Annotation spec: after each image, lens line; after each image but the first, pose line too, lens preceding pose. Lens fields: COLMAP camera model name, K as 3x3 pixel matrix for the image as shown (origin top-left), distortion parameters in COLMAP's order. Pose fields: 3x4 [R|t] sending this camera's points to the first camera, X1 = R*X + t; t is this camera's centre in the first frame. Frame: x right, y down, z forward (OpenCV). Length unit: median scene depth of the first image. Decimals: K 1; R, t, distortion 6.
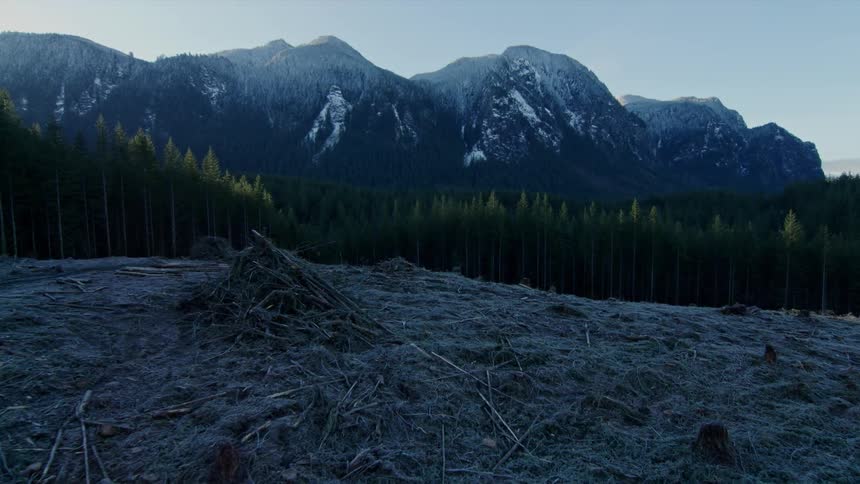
lens RADIAL K [[455.3, 0, 431.7], [0, 455.3, 248.2], [0, 0, 1]] dist [-0.006391, -0.011575]
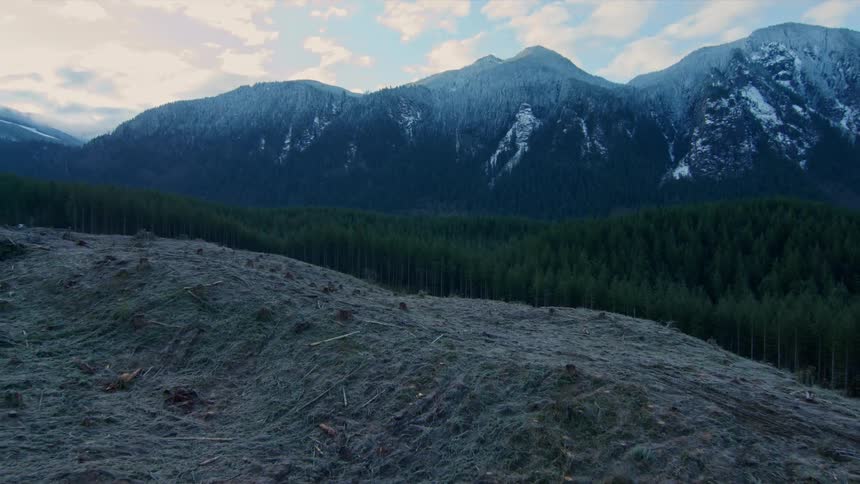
lens RADIAL K [[561.3, 0, 433.8], [0, 561.3, 241.9], [0, 0, 1]] dist [0.000594, -0.018725]
pose [[0.892132, 0.016781, -0.451464, 0.142351], [-0.050926, 0.996676, -0.063587, 0.009396], [0.448896, 0.079719, 0.890021, -0.086956]]
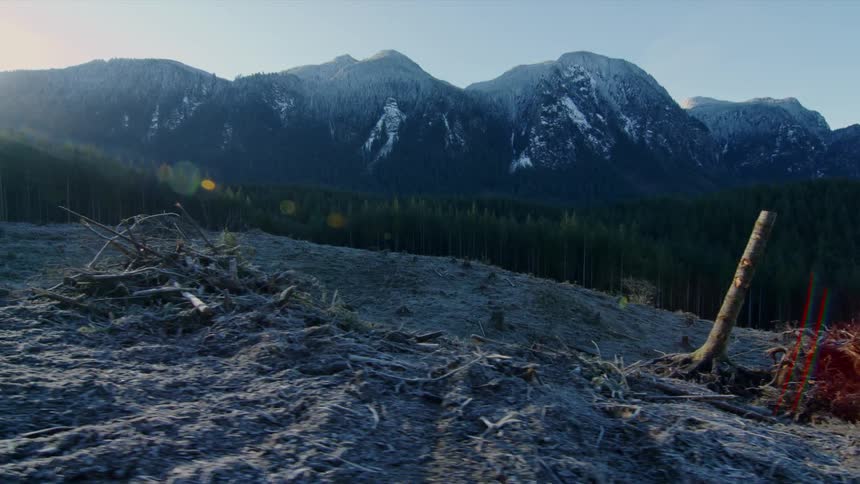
lens RADIAL K [[455.3, 0, 432.0], [0, 455.3, 248.2], [0, 0, 1]] dist [-0.006391, -0.011575]
pose [[0.989812, 0.018178, -0.141218, 0.037909], [-0.019885, 0.999745, -0.010689, 0.004297], [0.140988, 0.013388, 0.989921, -0.036153]]
